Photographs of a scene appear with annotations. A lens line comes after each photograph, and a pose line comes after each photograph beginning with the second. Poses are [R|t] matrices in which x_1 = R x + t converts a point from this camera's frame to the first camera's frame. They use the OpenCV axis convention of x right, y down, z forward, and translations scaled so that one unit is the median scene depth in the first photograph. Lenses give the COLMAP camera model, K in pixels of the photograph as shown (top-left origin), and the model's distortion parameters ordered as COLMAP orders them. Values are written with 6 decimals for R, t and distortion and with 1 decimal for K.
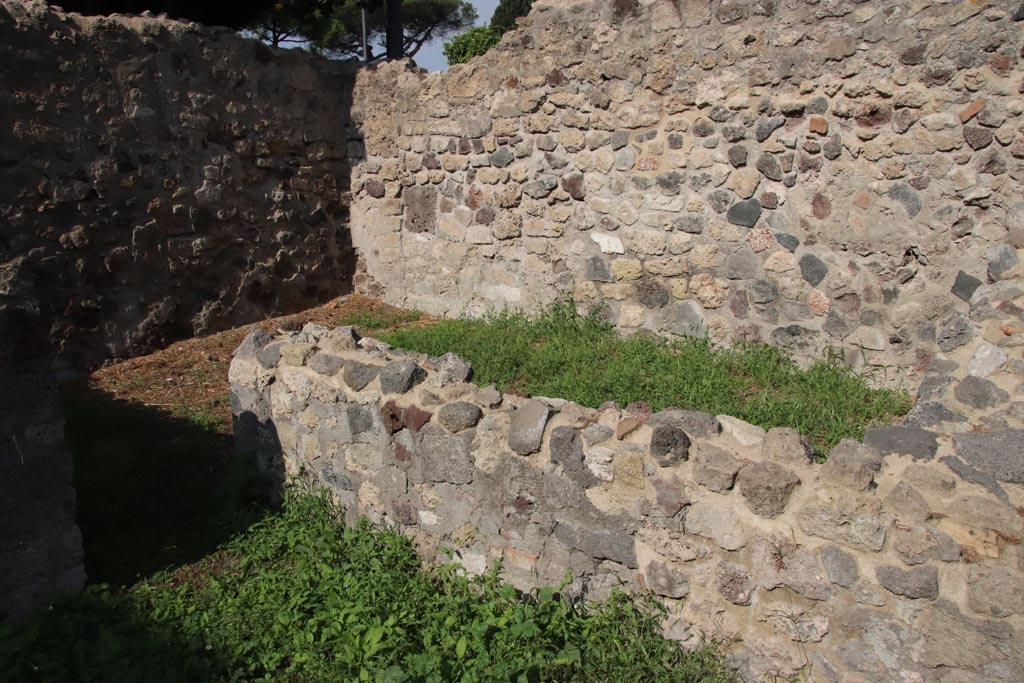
lens RADIAL K [[852.9, 0, 512.1], [0, 852.9, 343.4], [0, 0, 1]] dist [-0.149312, 0.151239]
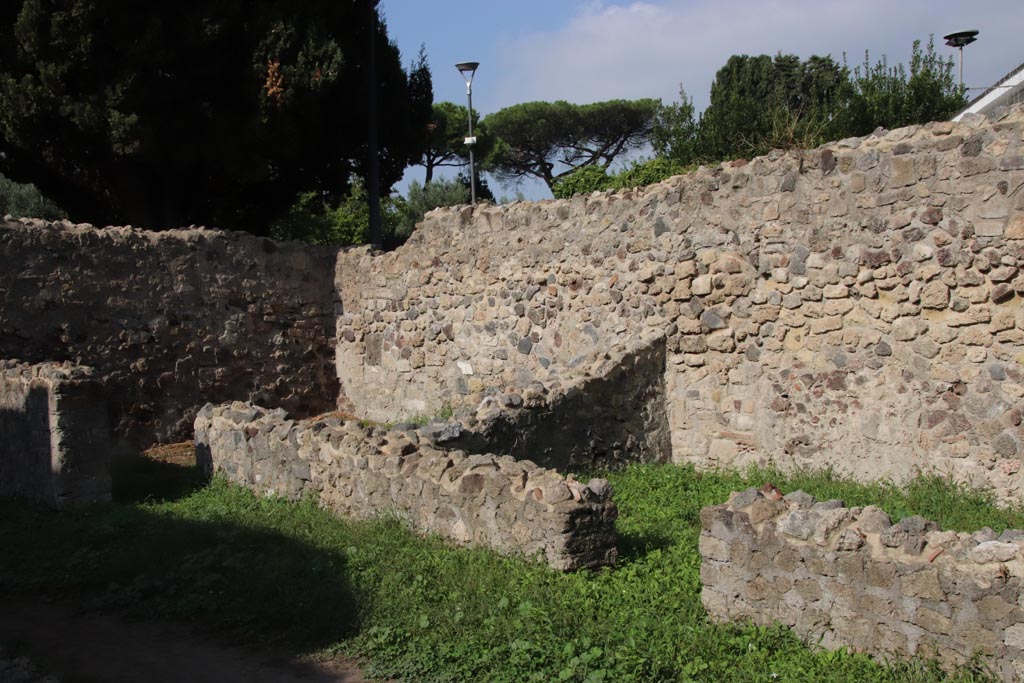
lens RADIAL K [[1153.8, 0, 509.0], [0, 1153.8, 347.0], [0, 0, 1]] dist [-0.025838, 0.426283]
pose [[0.974800, -0.015232, -0.222561, 0.638898], [-0.023276, 0.985276, -0.169378, 0.189711], [0.221864, 0.170290, 0.960092, -0.957163]]
